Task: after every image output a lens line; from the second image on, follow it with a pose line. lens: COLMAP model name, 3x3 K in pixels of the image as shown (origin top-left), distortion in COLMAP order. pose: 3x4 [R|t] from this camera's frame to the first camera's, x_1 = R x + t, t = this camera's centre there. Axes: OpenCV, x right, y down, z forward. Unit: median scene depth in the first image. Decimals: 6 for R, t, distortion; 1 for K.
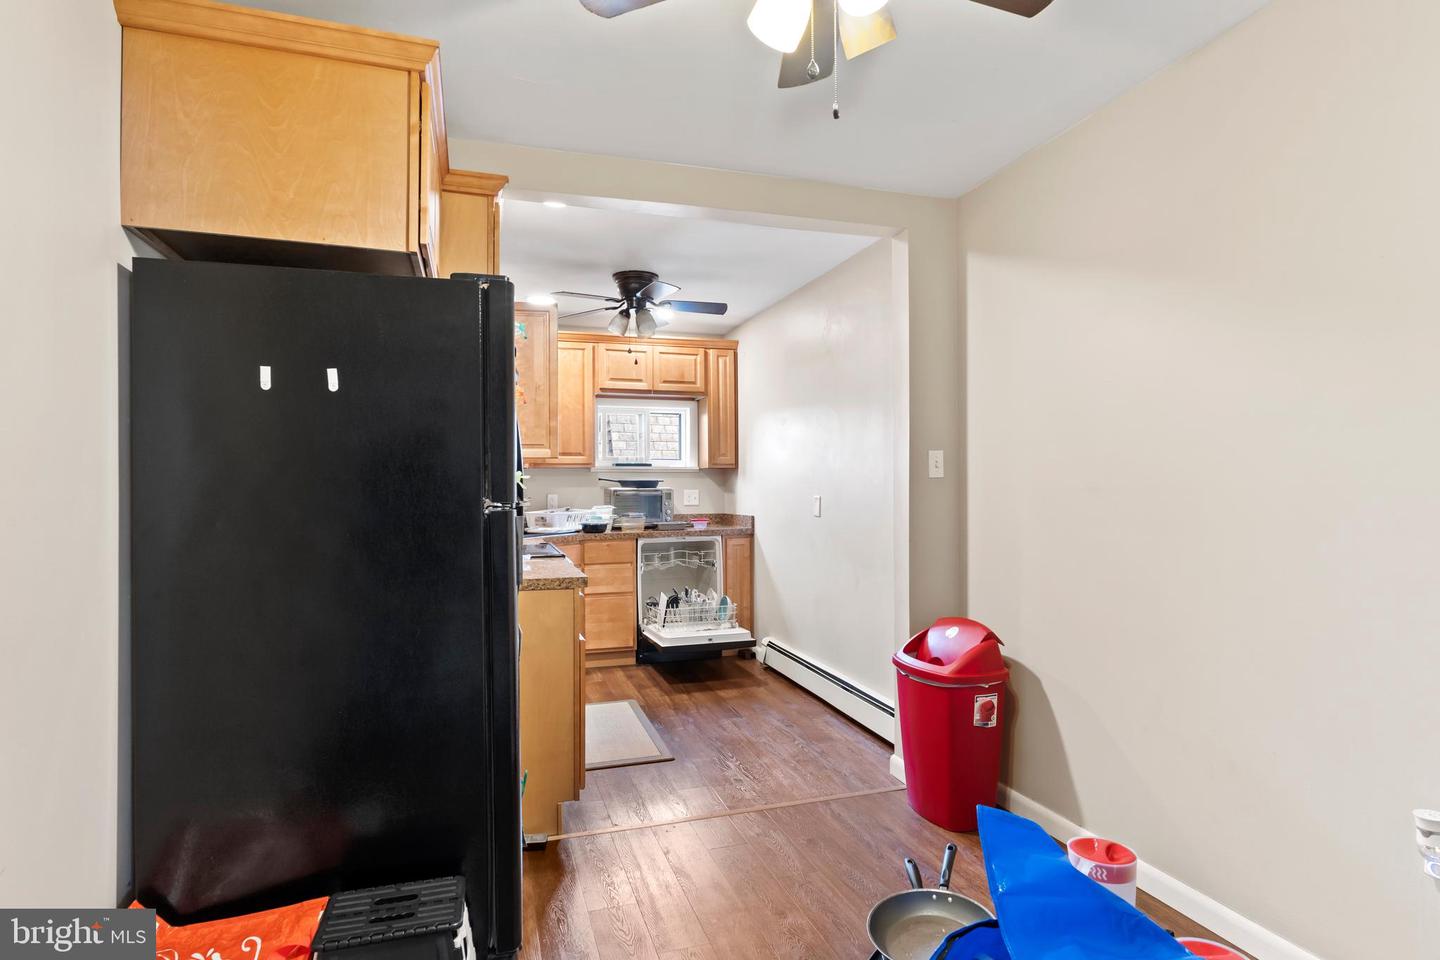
lens RADIAL K [[741.7, 0, 737.1], [0, 741.7, 485.5], [0, 0, 1]] dist [-0.002186, -0.000665]
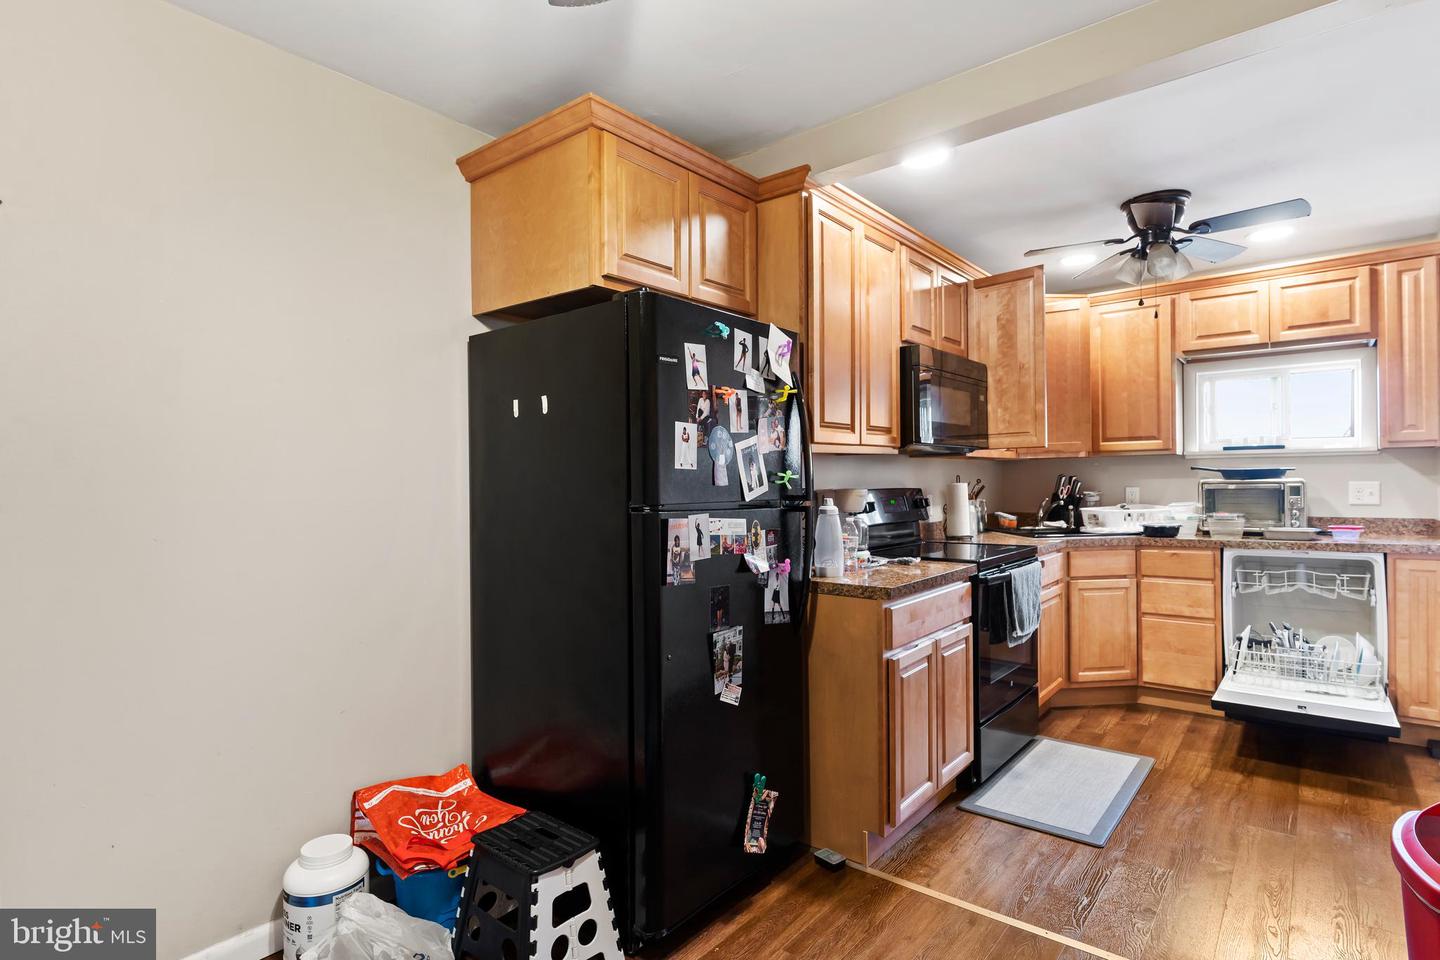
lens RADIAL K [[741.7, 0, 737.1], [0, 741.7, 485.5], [0, 0, 1]] dist [-0.002186, -0.000665]
pose [[0.542862, 0.004491, -0.839810, 0.221148], [0.010913, 0.999864, 0.012402, -0.005573], [0.839751, -0.015897, 0.542739, 0.190163]]
